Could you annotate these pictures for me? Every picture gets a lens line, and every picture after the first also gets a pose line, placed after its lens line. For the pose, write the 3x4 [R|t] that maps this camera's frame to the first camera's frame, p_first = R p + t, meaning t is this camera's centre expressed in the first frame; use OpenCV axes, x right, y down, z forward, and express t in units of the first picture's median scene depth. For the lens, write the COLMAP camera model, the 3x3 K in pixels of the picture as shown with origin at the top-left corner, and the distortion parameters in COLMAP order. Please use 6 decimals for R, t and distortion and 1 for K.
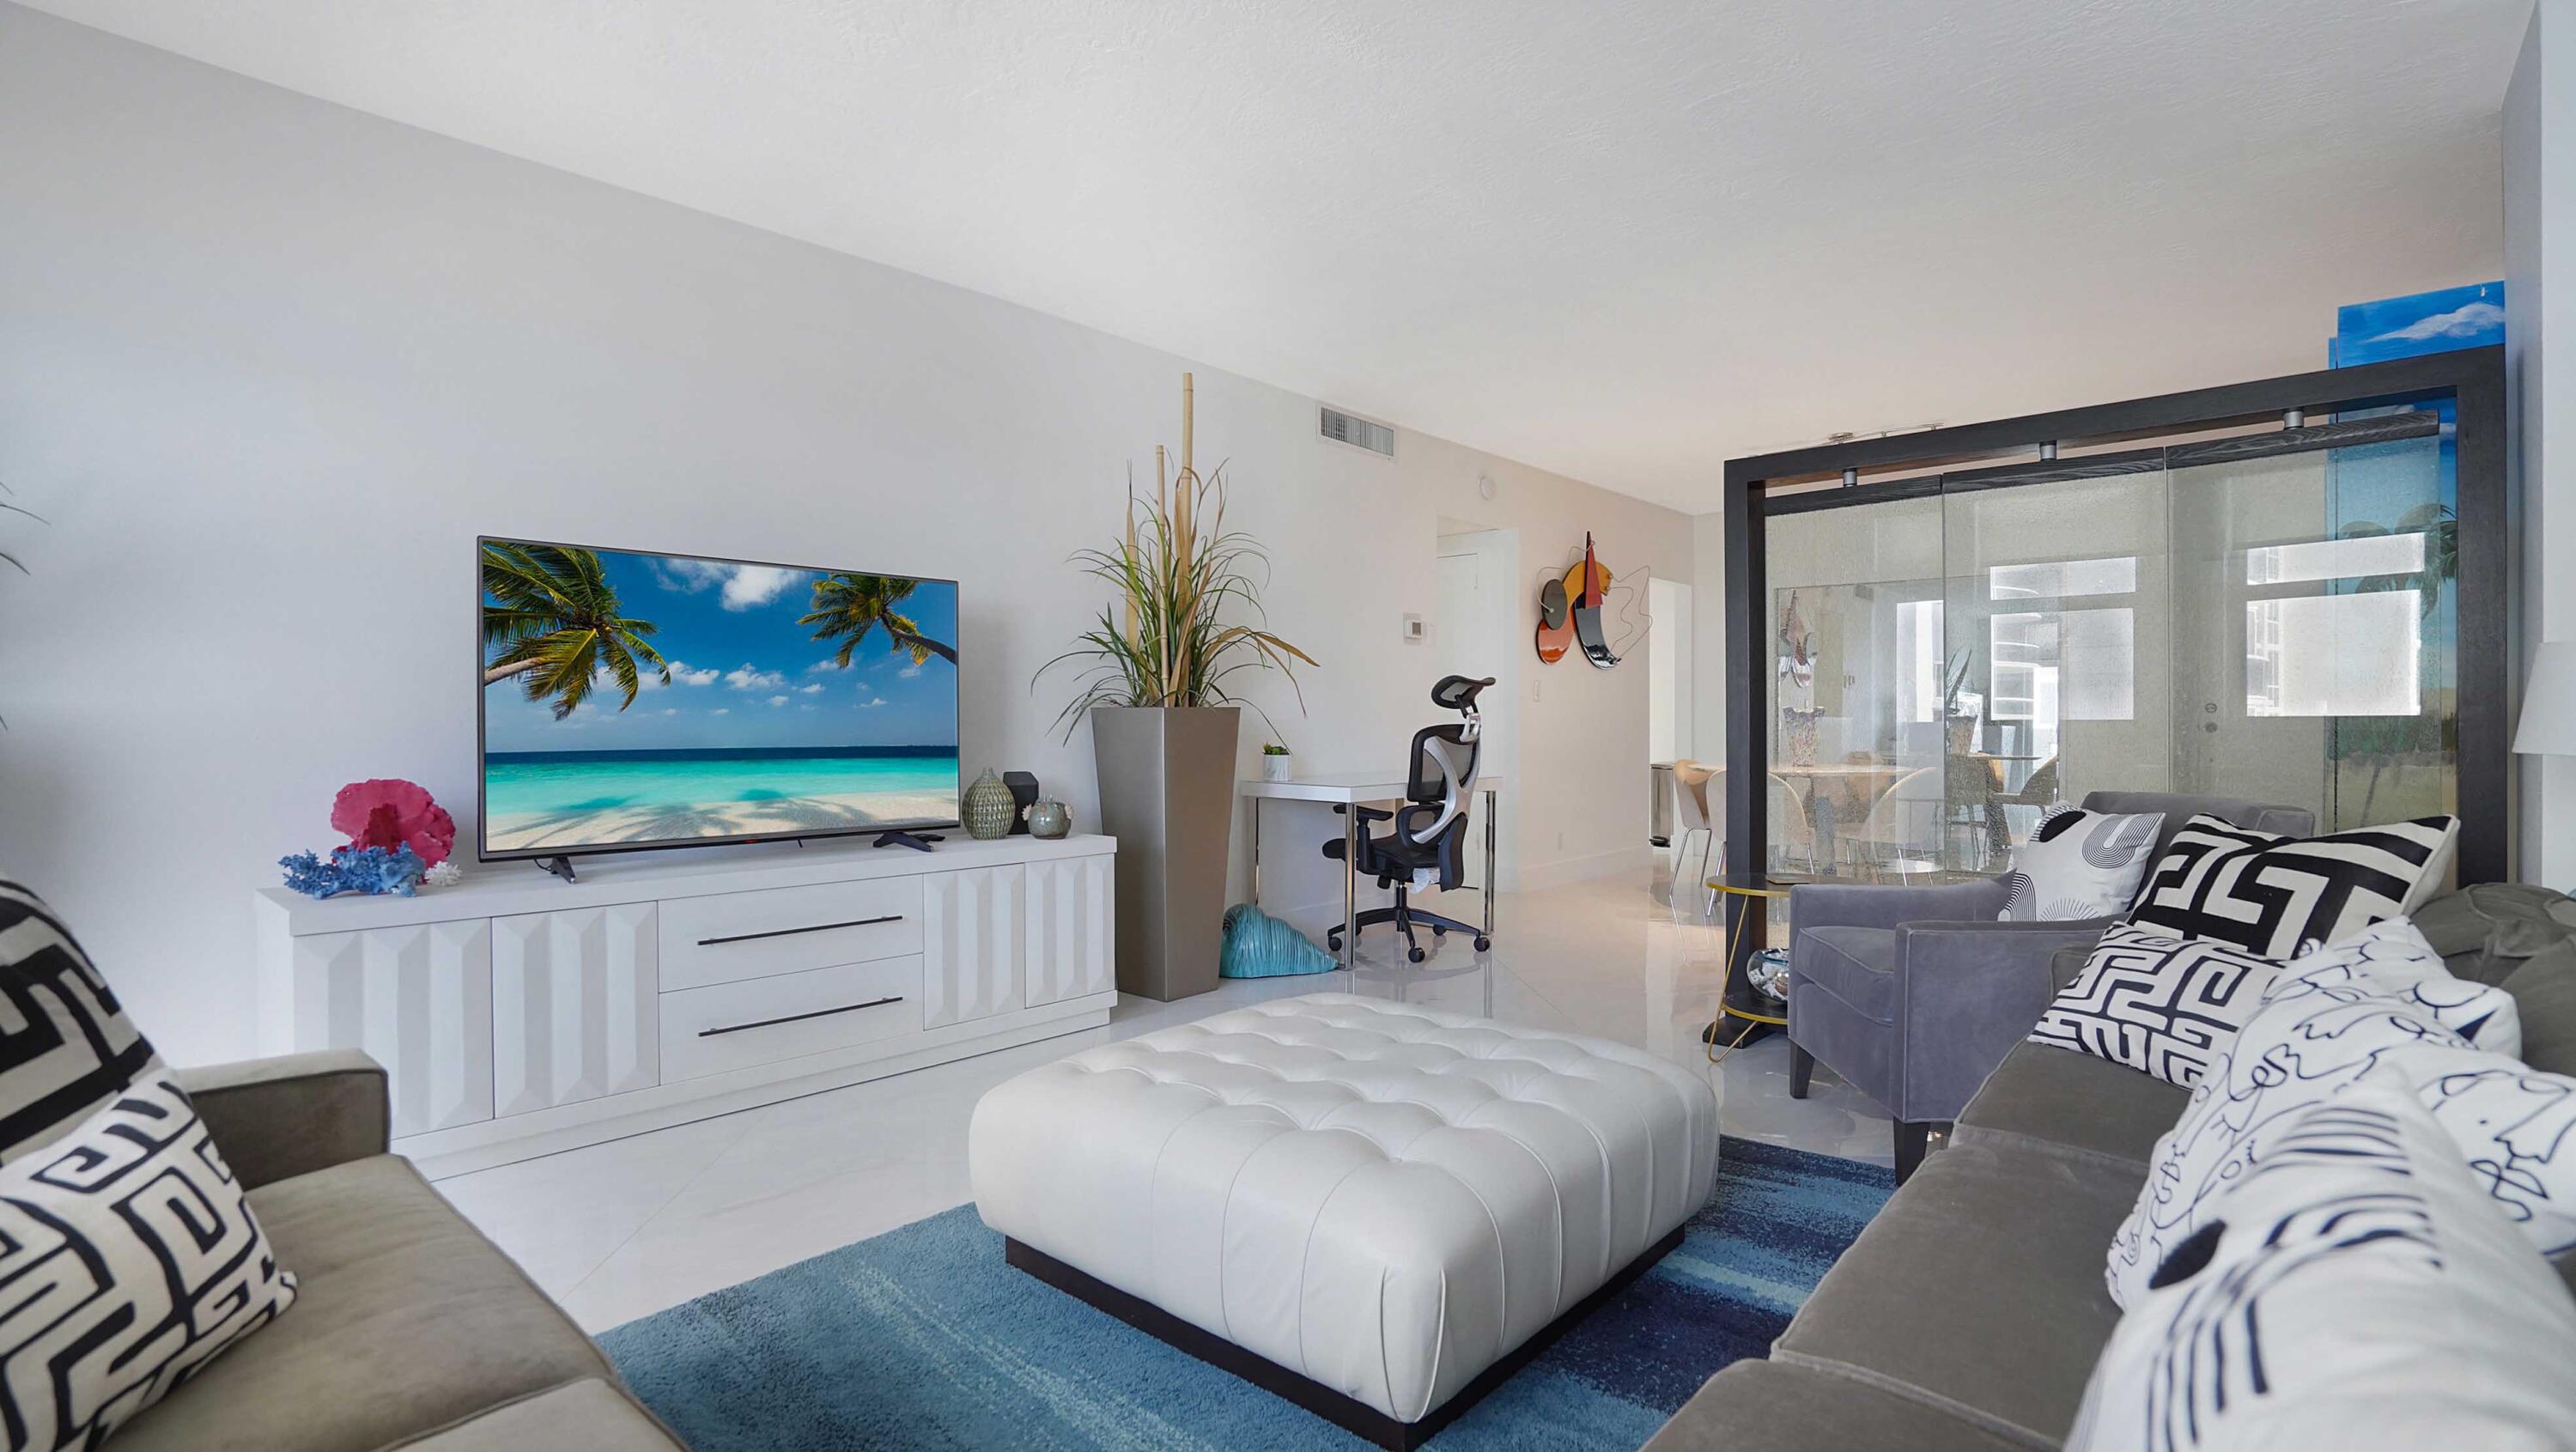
lens RADIAL K [[1226.6, 0, 1239.8], [0, 1226.6, 727.1], [0, 0, 1]] dist [-0.038312, 0.013201]
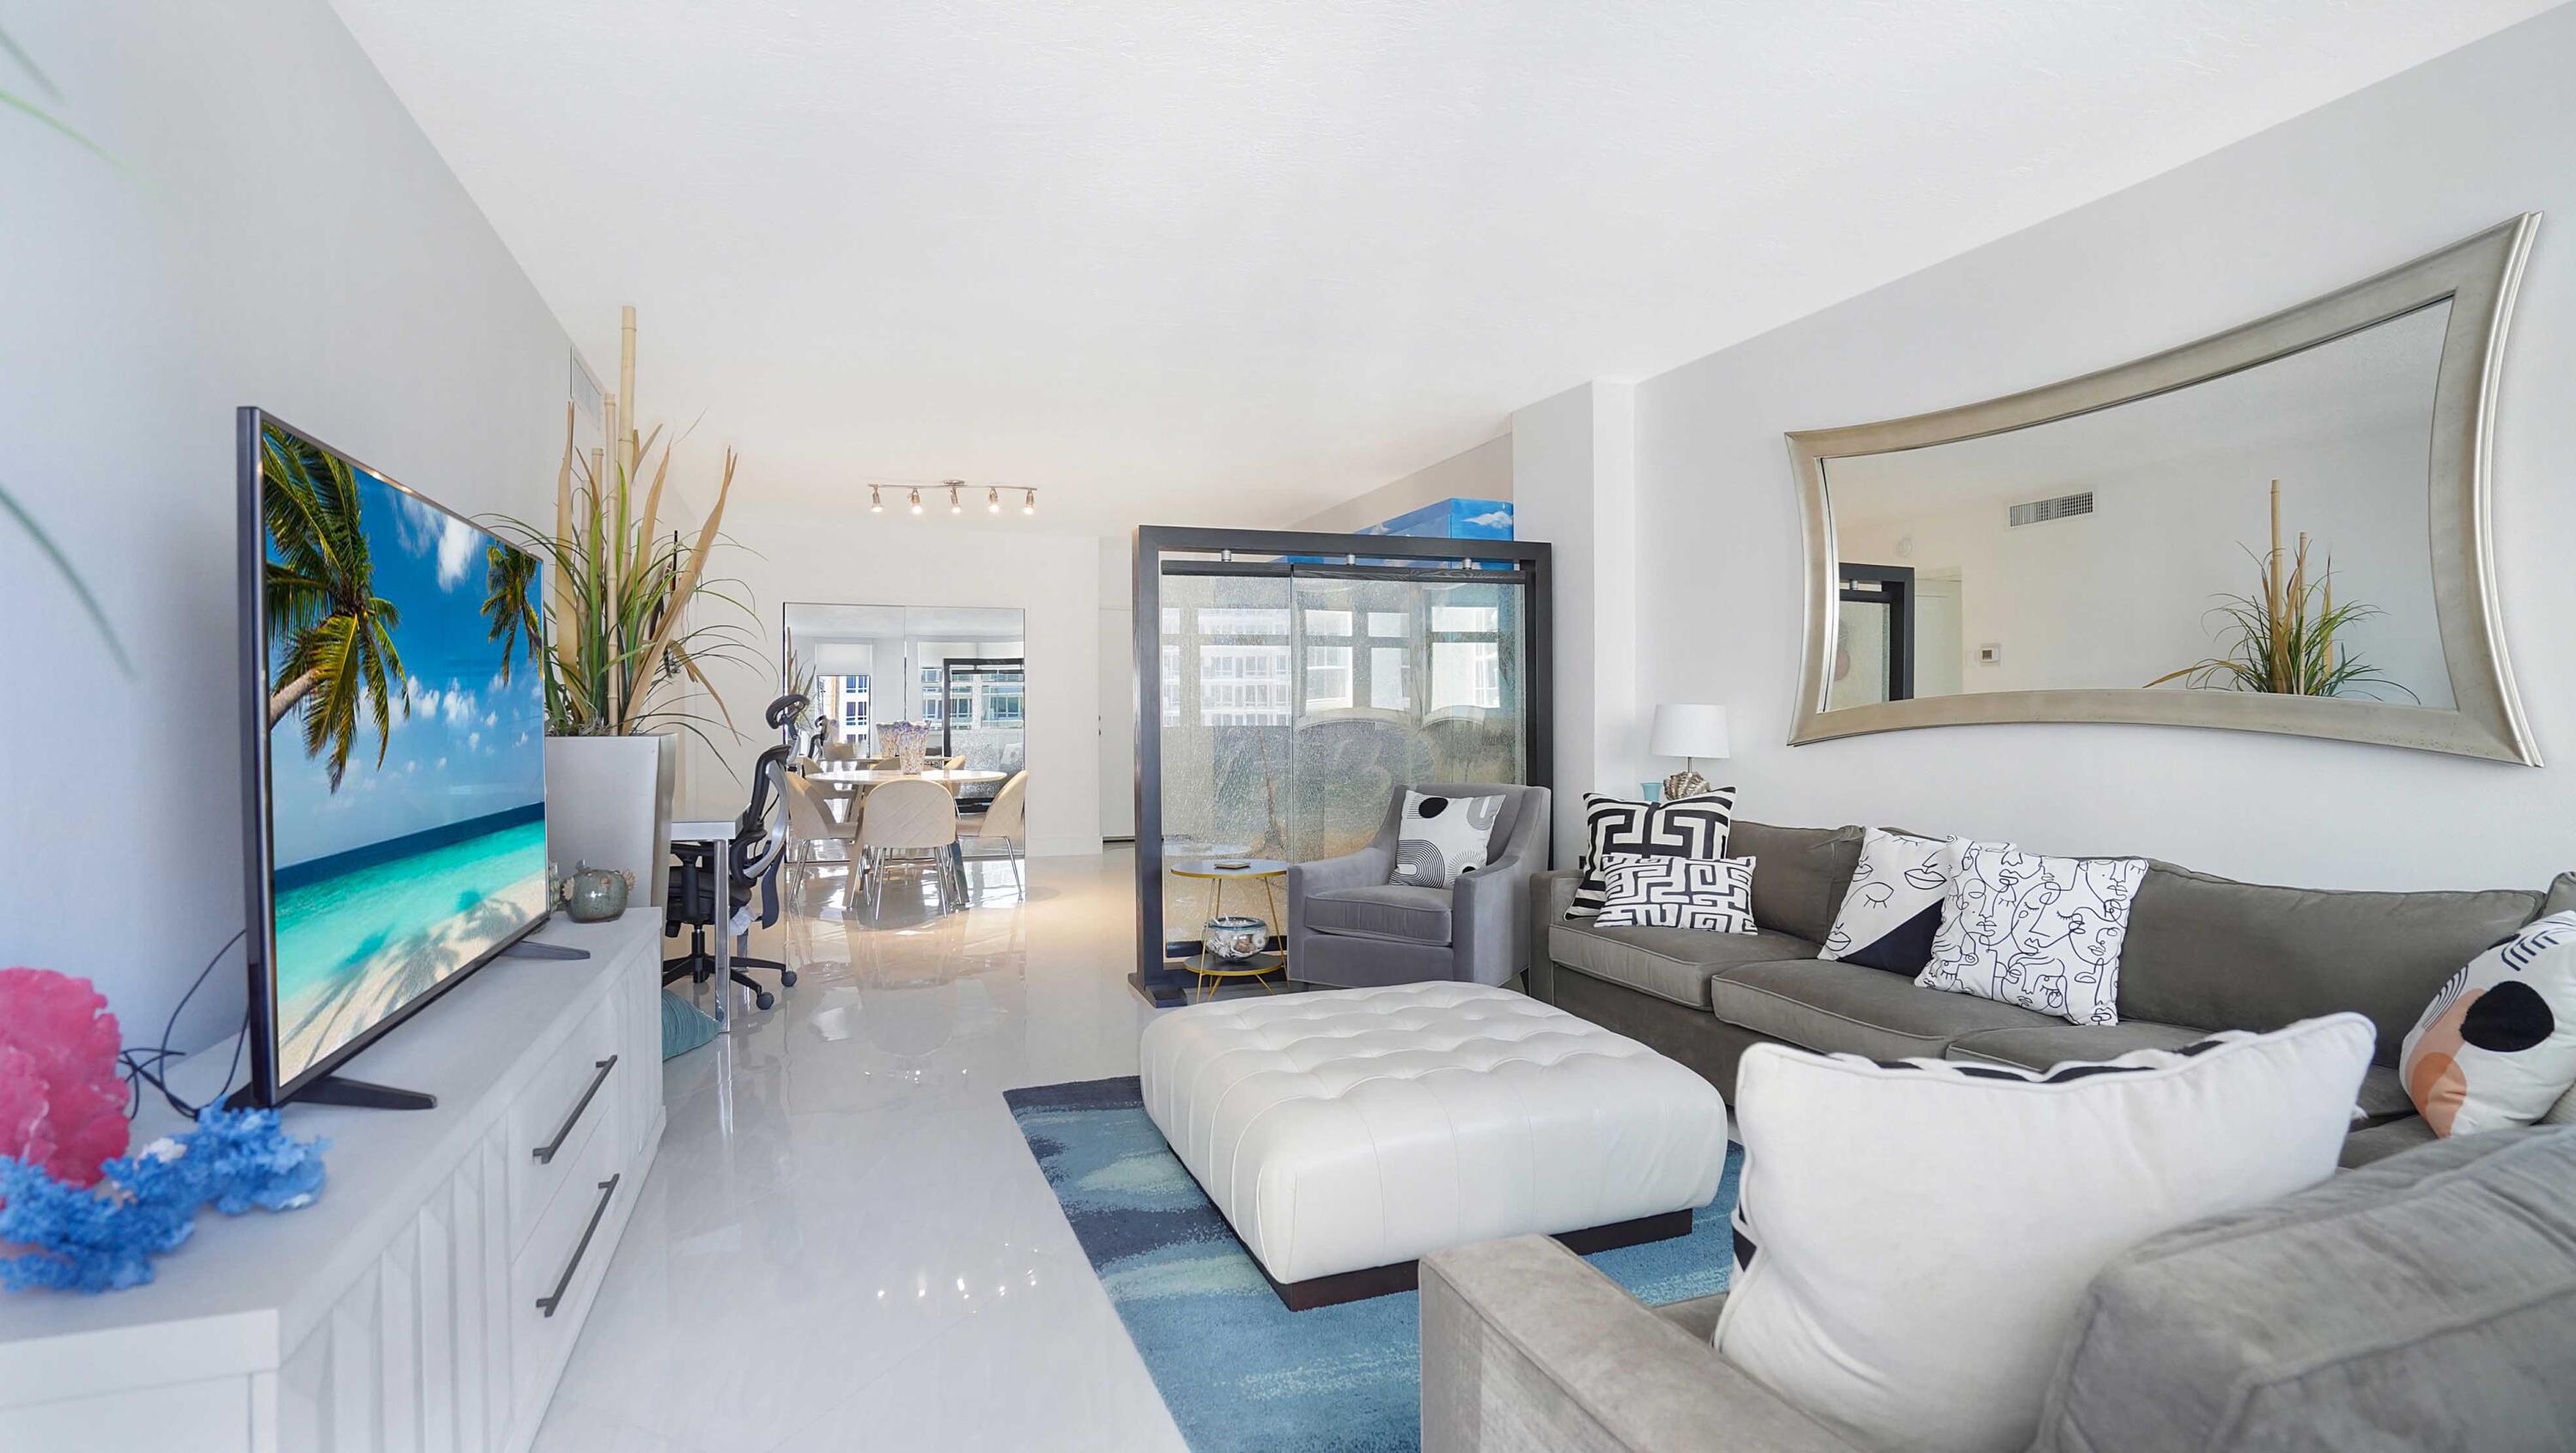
lens RADIAL K [[1226.6, 0, 1285.8], [0, 1226.6, 721.7], [0, 0, 1]] dist [-0.038312, 0.013201]
pose [[0.467018, -0.004973, 0.884234, -0.791423], [0.007861, 0.999968, 0.001472, -0.031652], [-0.884213, 0.006264, 0.467042, 0.395869]]
